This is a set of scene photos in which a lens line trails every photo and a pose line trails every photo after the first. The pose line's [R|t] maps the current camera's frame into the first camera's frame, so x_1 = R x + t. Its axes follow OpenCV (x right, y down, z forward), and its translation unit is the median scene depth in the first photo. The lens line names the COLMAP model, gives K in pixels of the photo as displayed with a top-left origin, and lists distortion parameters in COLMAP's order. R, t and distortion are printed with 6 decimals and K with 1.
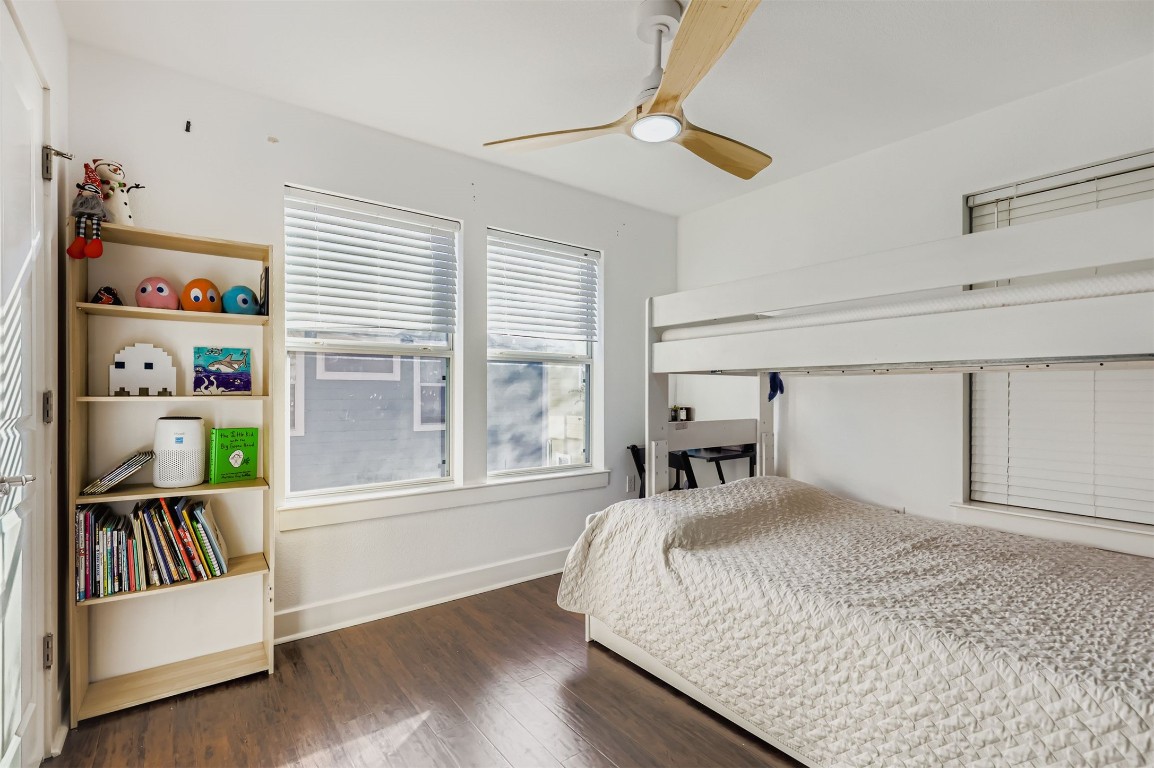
lens RADIAL K [[520.1, 0, 573.6], [0, 520.1, 388.5], [0, 0, 1]] dist [0.000123, -0.000184]
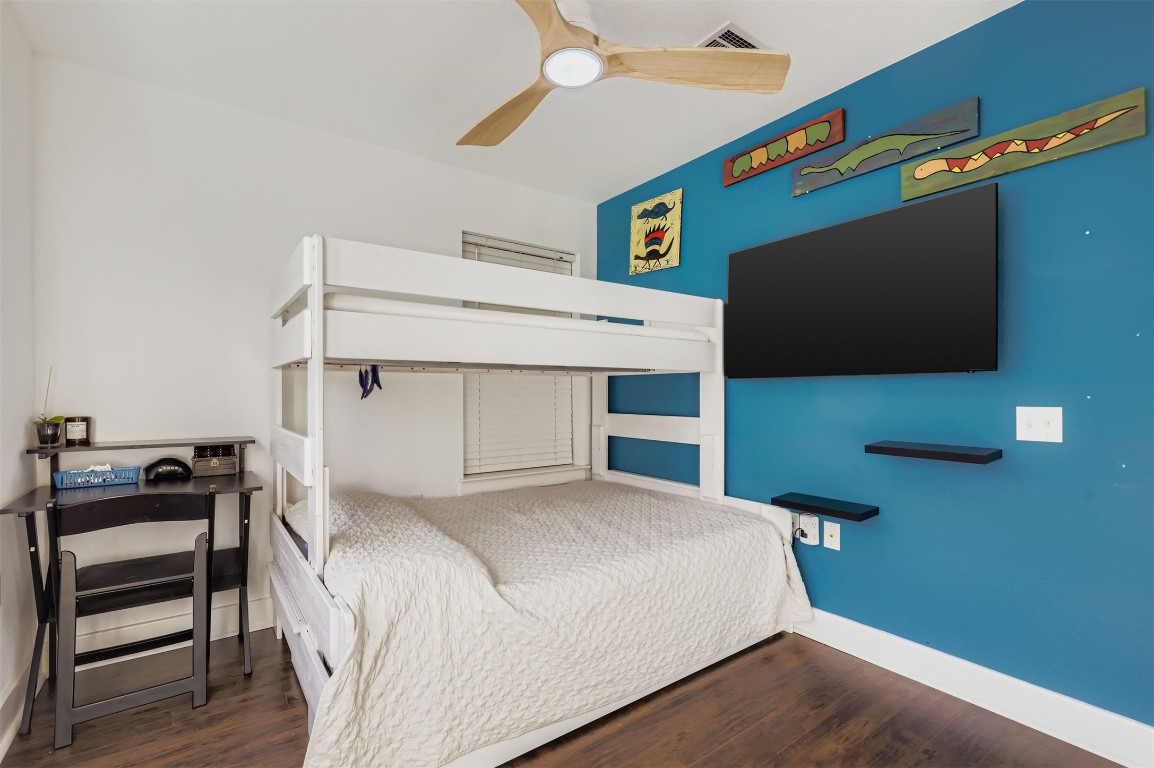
lens RADIAL K [[520.1, 0, 573.6], [0, 520.1, 388.5], [0, 0, 1]] dist [0.000123, -0.000184]
pose [[0.017184, 0.005174, 0.999839, -0.672289], [-0.006457, 0.999966, -0.005064, 0.012283], [-0.999831, -0.006369, 0.017217, 0.998468]]
